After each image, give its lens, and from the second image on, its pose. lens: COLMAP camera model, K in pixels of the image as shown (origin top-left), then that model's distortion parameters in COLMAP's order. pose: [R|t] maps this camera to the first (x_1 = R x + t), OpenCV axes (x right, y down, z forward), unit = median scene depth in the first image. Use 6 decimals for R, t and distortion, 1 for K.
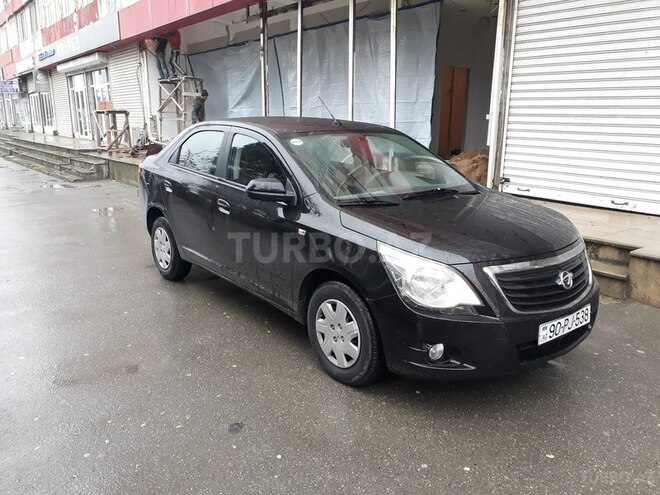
lens RADIAL K [[519.3, 0, 330.0], [0, 519.3, 247.5], [0, 0, 1]] dist [0.008844, -0.003215]
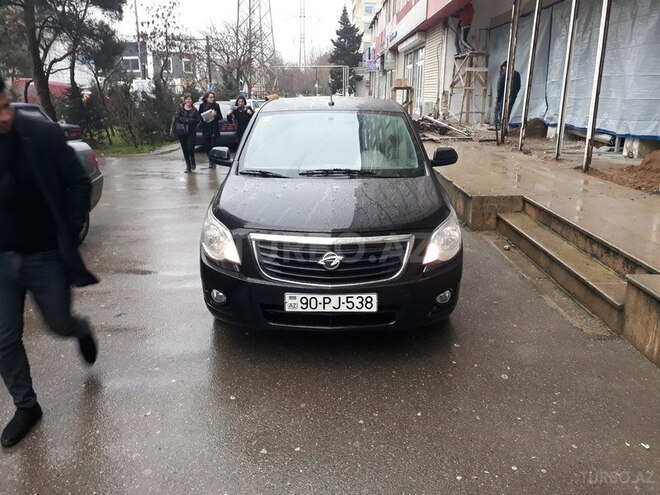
lens RADIAL K [[519.3, 0, 330.0], [0, 519.3, 247.5], [0, 0, 1]] dist [0.008844, -0.003215]
pose [[0.786274, 0.175140, -0.592536, 0.171293], [-0.146899, 0.984476, 0.096058, -0.010048], [0.600162, 0.011515, 0.799796, 0.027278]]
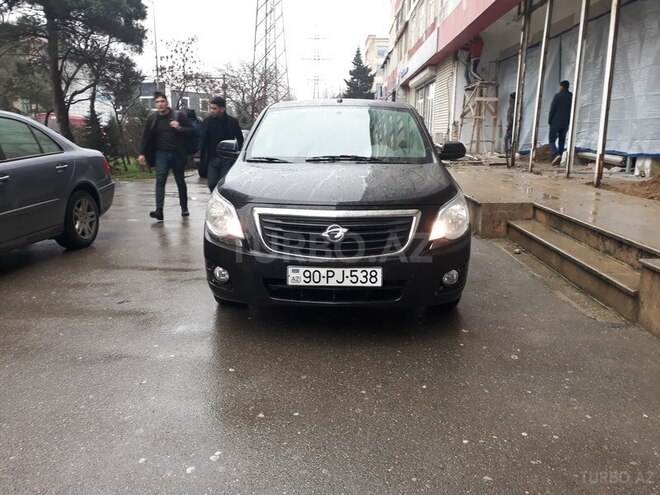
lens RADIAL K [[519.3, 0, 330.0], [0, 519.3, 247.5], [0, 0, 1]] dist [0.008844, -0.003215]
pose [[0.771322, 0.142163, -0.620365, 0.174652], [-0.157551, 0.987046, 0.030303, 0.010020], [0.616636, 0.074366, 0.783728, 0.031742]]
